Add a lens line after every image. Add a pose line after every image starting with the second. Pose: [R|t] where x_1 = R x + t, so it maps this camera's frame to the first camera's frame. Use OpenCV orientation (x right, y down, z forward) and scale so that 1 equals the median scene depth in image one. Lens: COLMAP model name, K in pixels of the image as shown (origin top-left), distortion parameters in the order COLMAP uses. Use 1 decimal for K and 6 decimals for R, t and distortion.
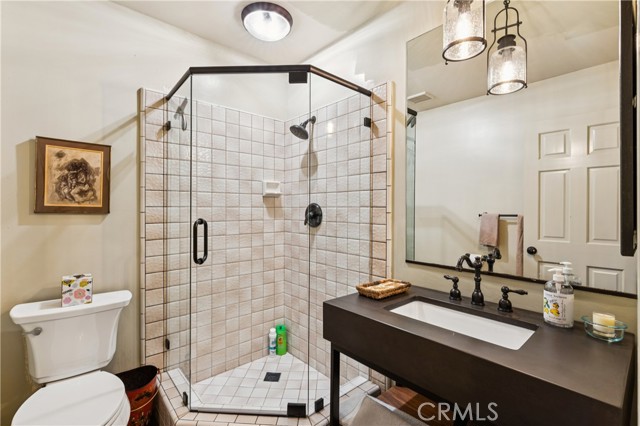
lens RADIAL K [[288.4, 0, 318.5], [0, 288.4, 209.4], [0, 0, 1]] dist [-0.001454, -0.000145]
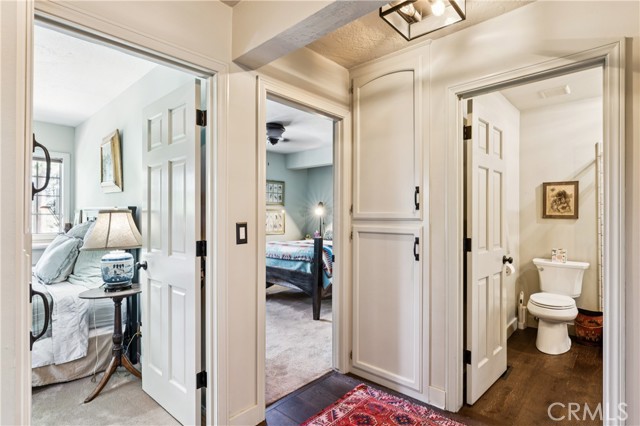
lens RADIAL K [[331.0, 0, 319.8], [0, 331.0, 211.9], [0, 0, 1]] dist [0.005083, 0.000397]
pose [[0.125834, -0.008217, -0.992017, 1.190610], [0.003239, 0.999964, -0.007872, -0.017511], [0.992046, -0.002222, 0.125856, -0.908857]]
